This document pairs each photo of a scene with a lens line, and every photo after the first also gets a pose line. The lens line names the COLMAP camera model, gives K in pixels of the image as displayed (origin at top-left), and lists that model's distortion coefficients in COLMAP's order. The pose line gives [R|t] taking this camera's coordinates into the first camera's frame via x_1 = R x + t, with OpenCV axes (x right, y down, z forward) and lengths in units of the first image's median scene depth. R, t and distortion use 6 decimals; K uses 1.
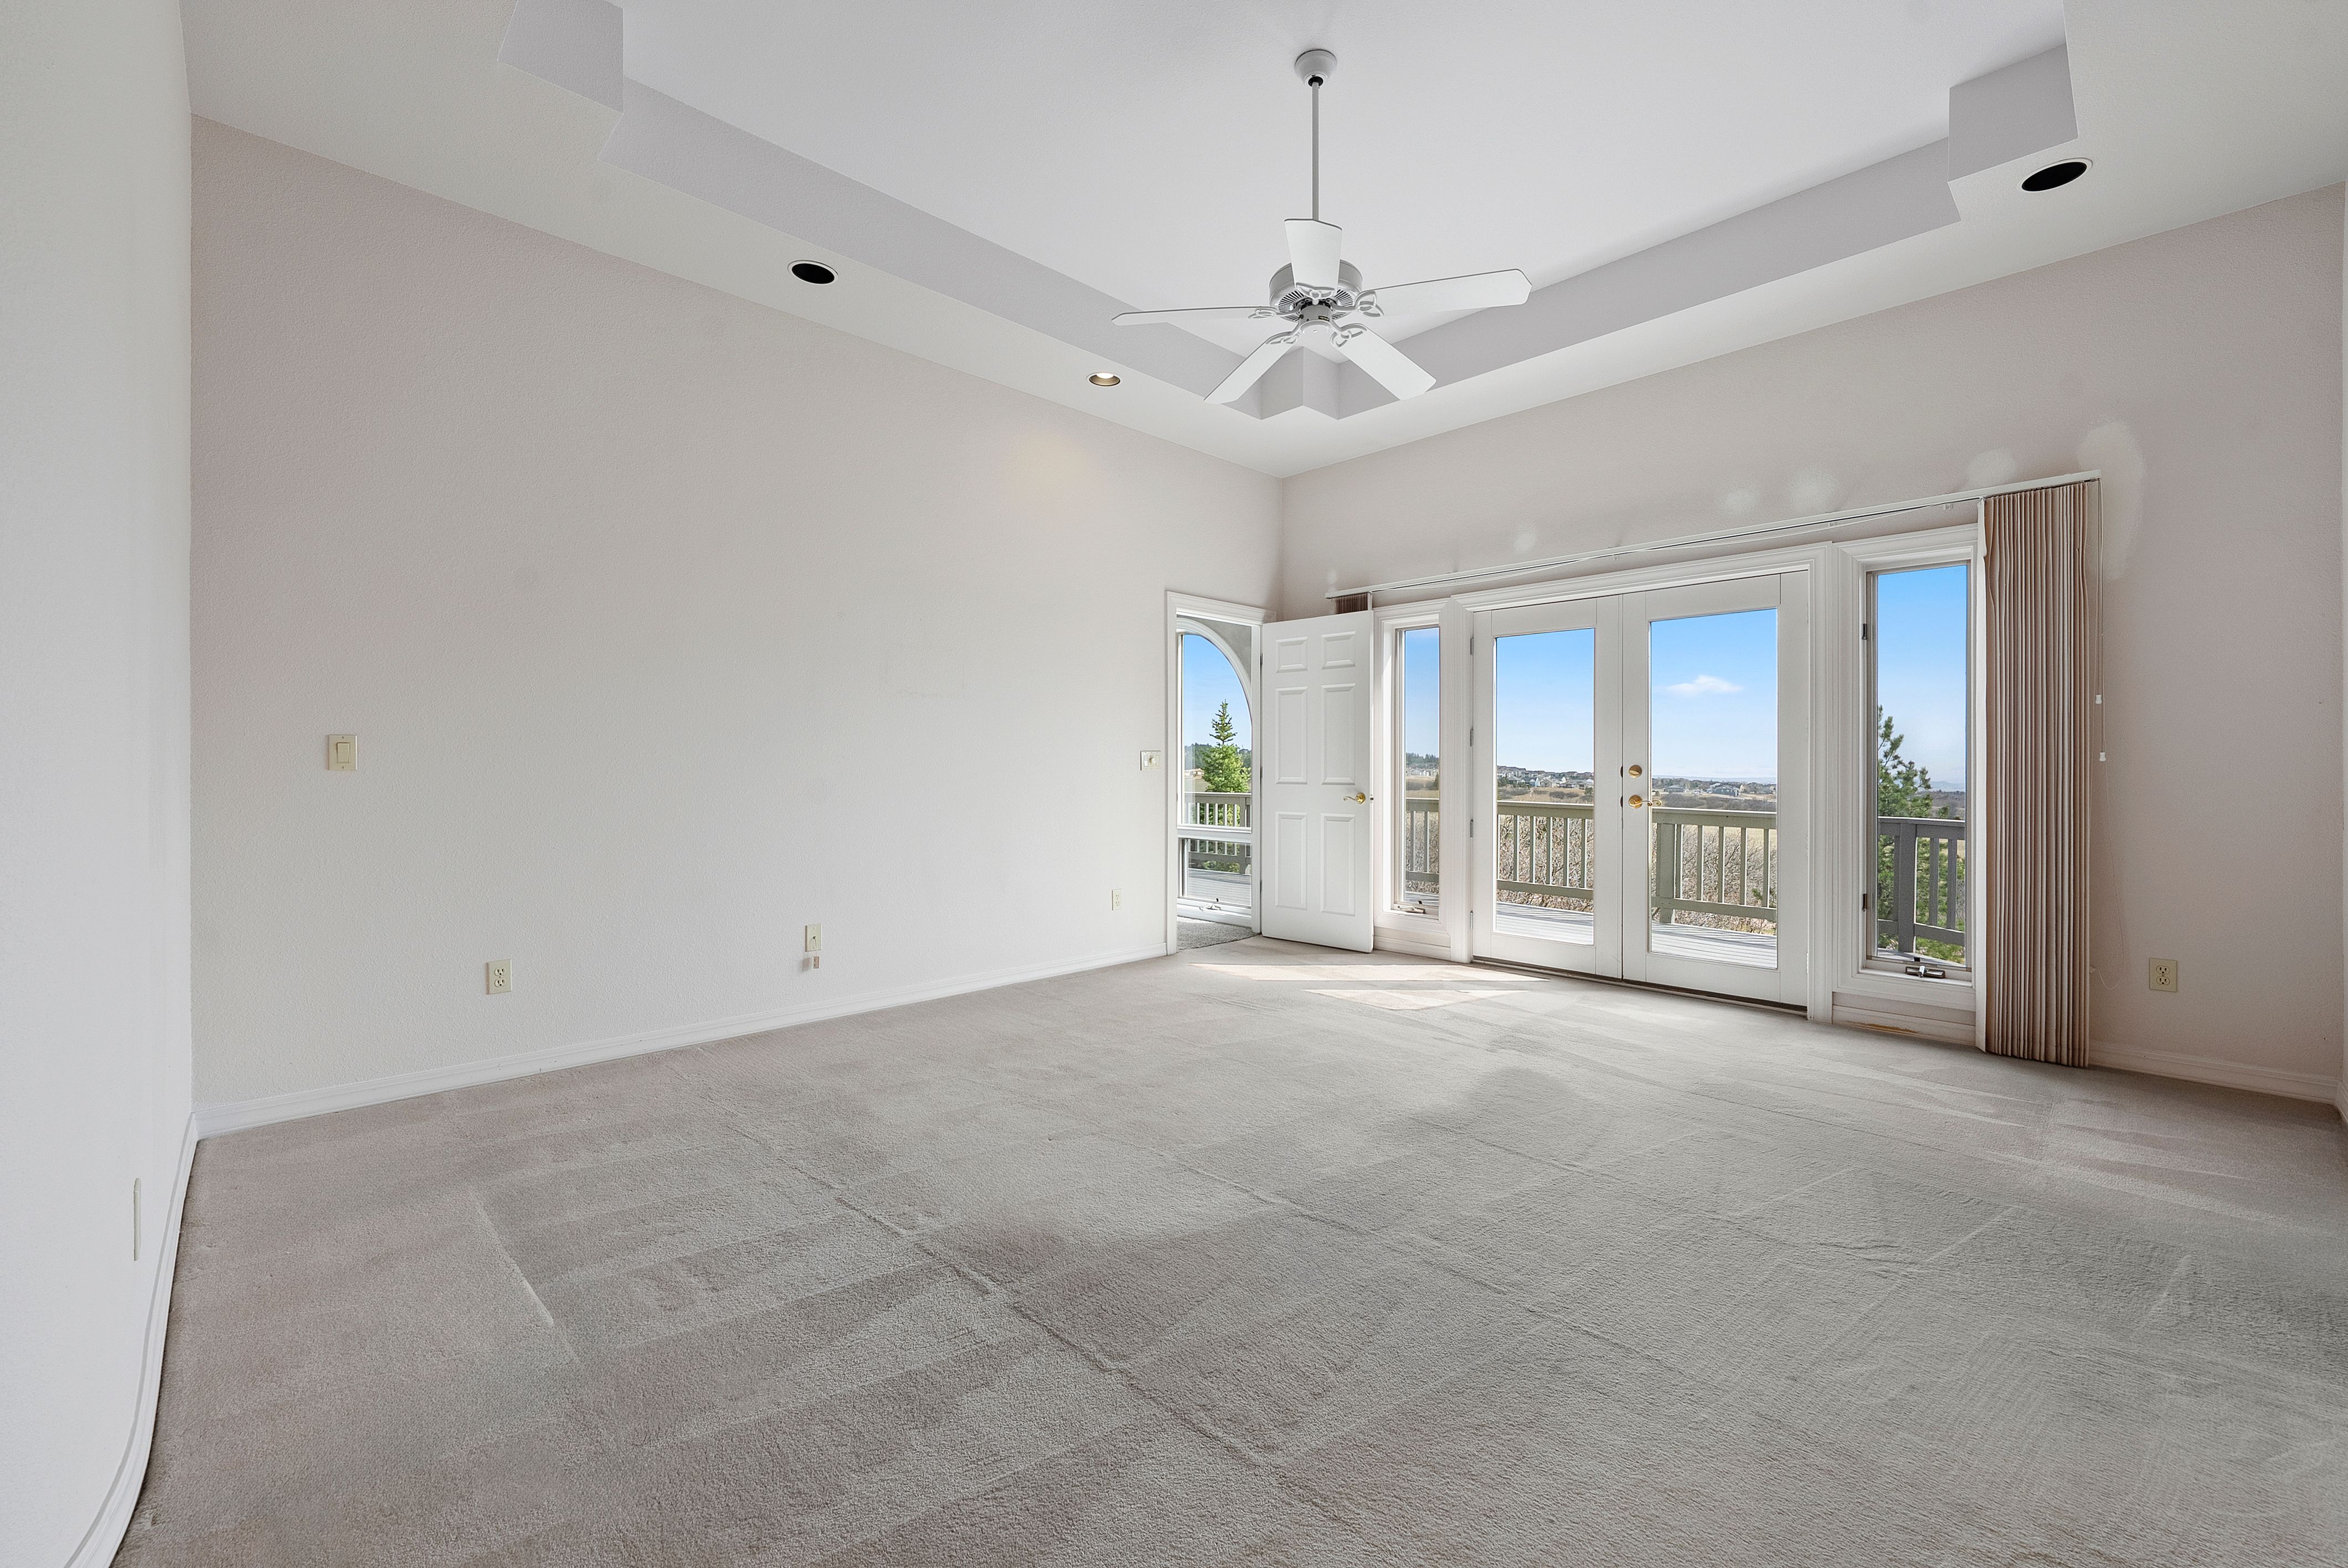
lens RADIAL K [[960.3, 0, 1173.4], [0, 960.3, 772.7], [0, 0, 1]] dist [0.000916, -0.000201]
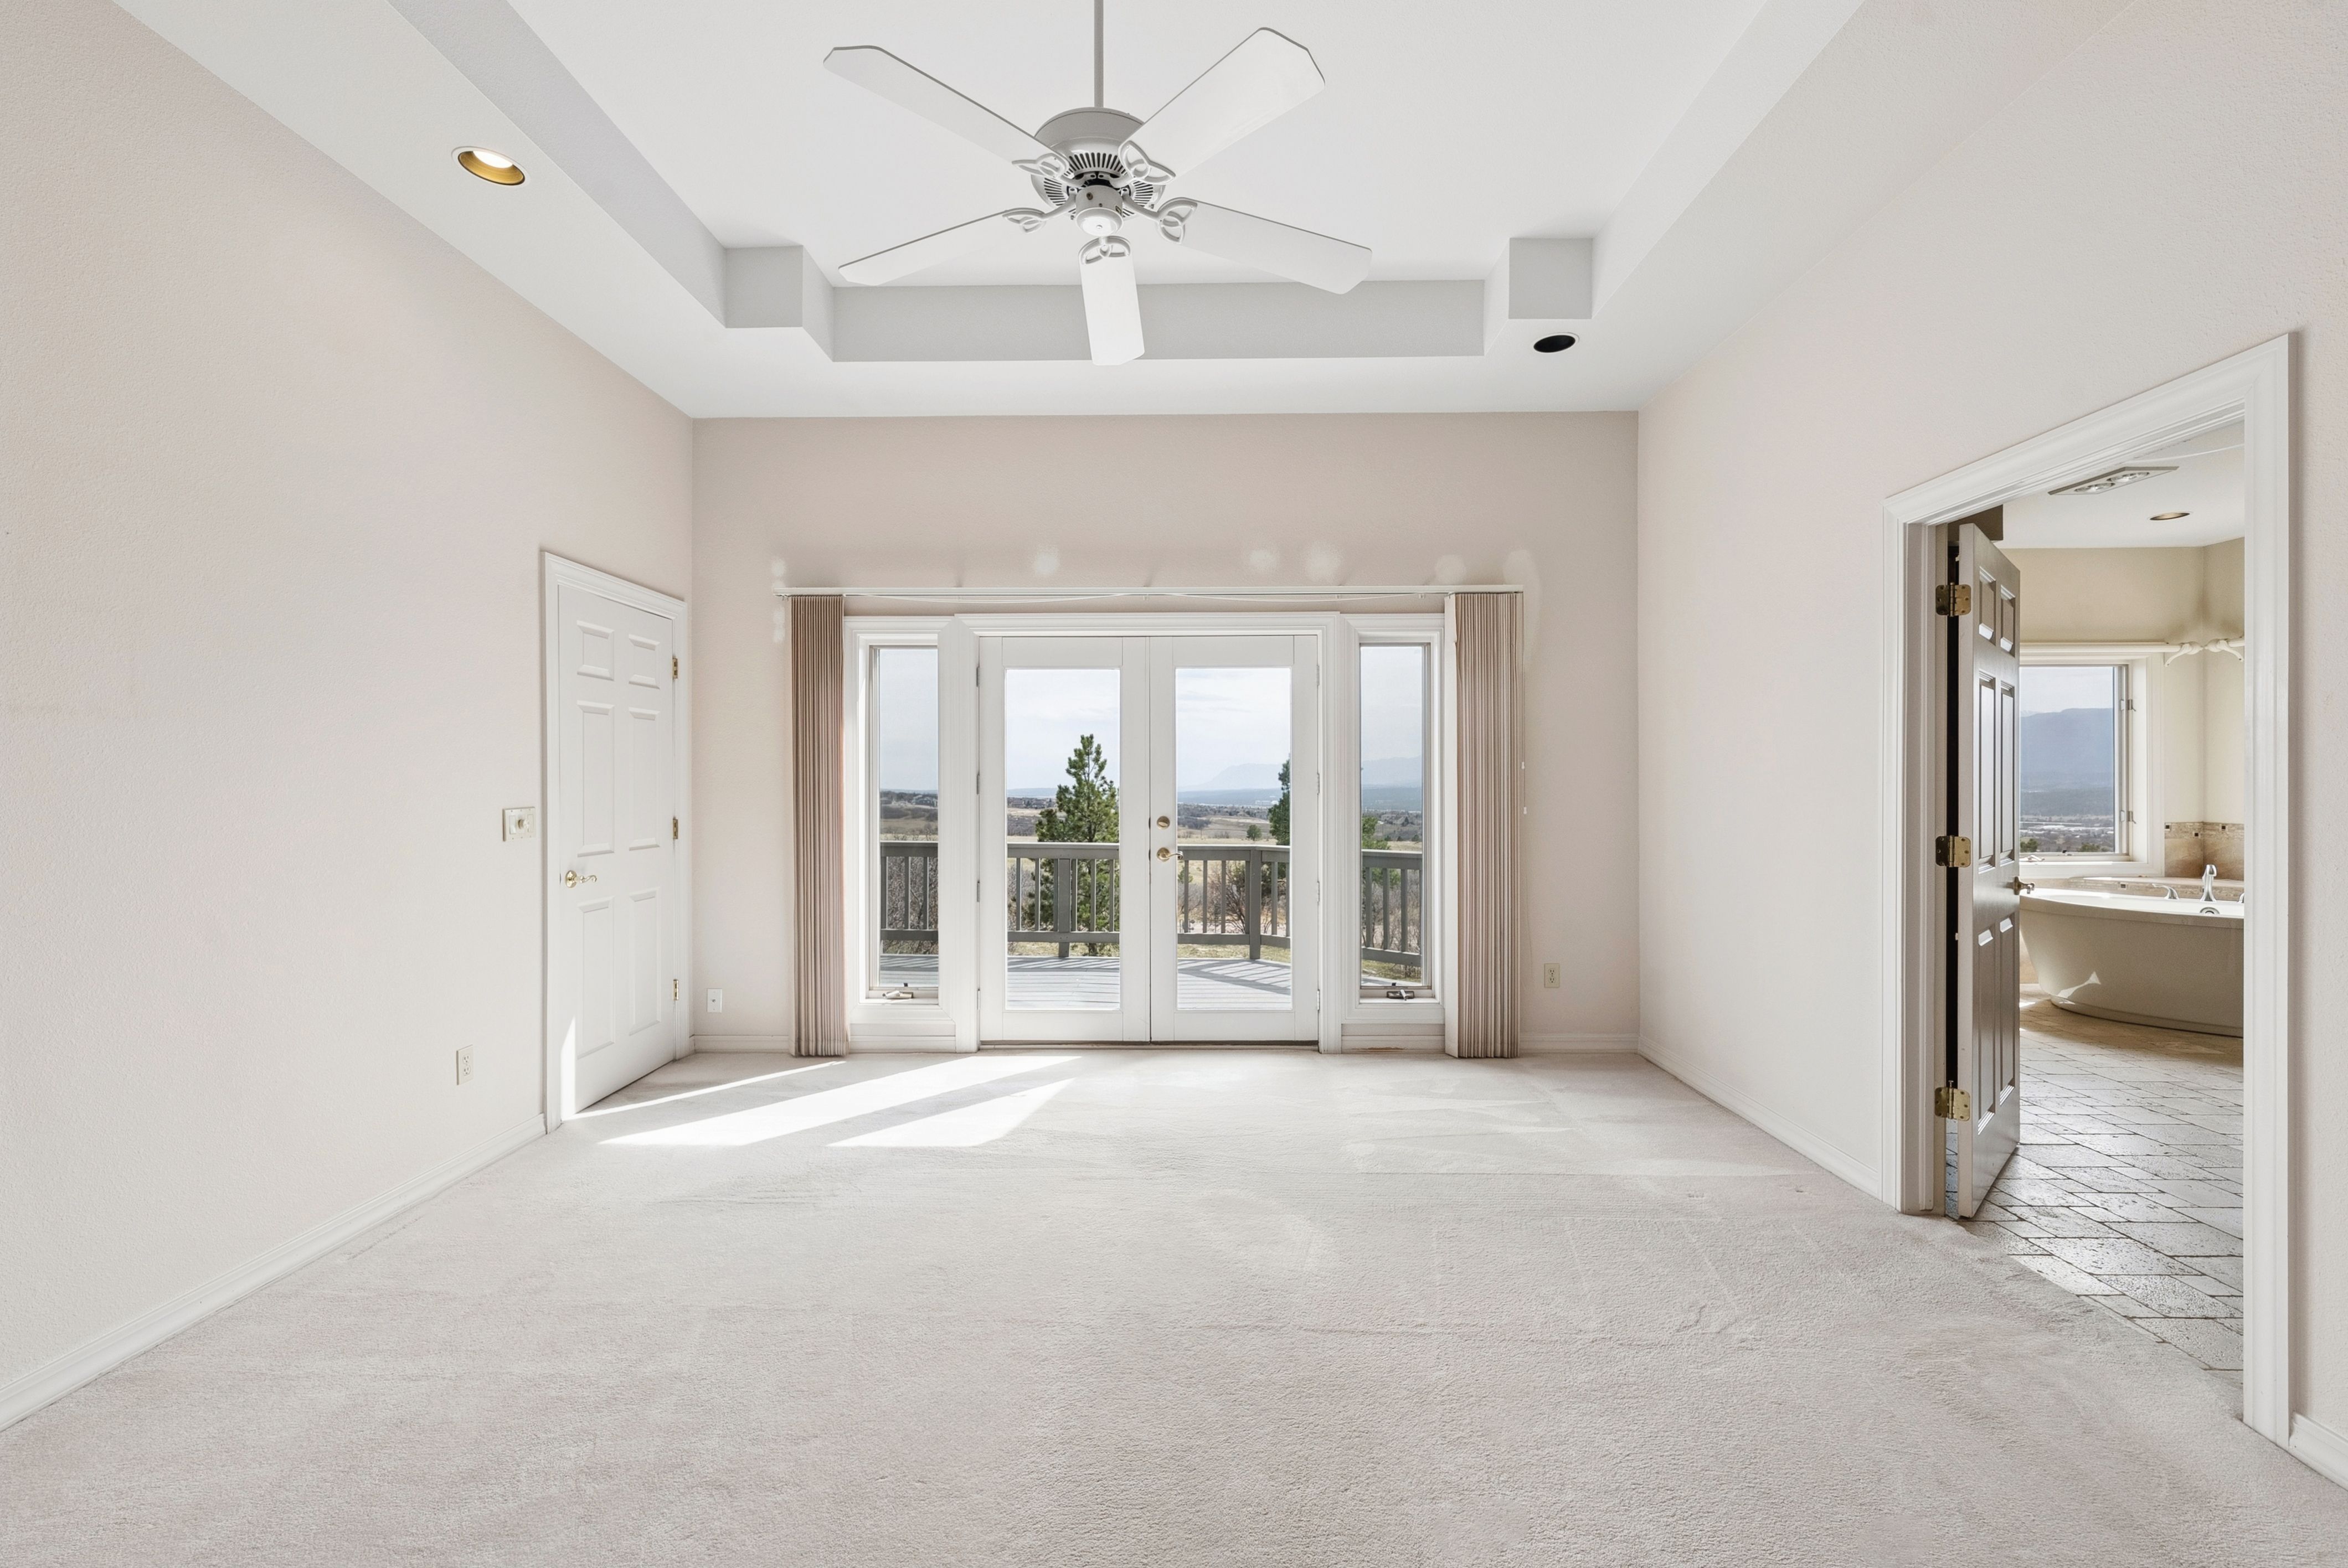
lens RADIAL K [[957.6, 0, 1156.3], [0, 957.6, 779.8], [0, 0, 1]] dist [-0.002592, 0.000171]
pose [[0.701901, -0.006071, 0.712249, -0.233982], [0.007778, 0.999969, 0.000858, -0.051799], [-0.712232, 0.004938, 0.701927, 0.379084]]
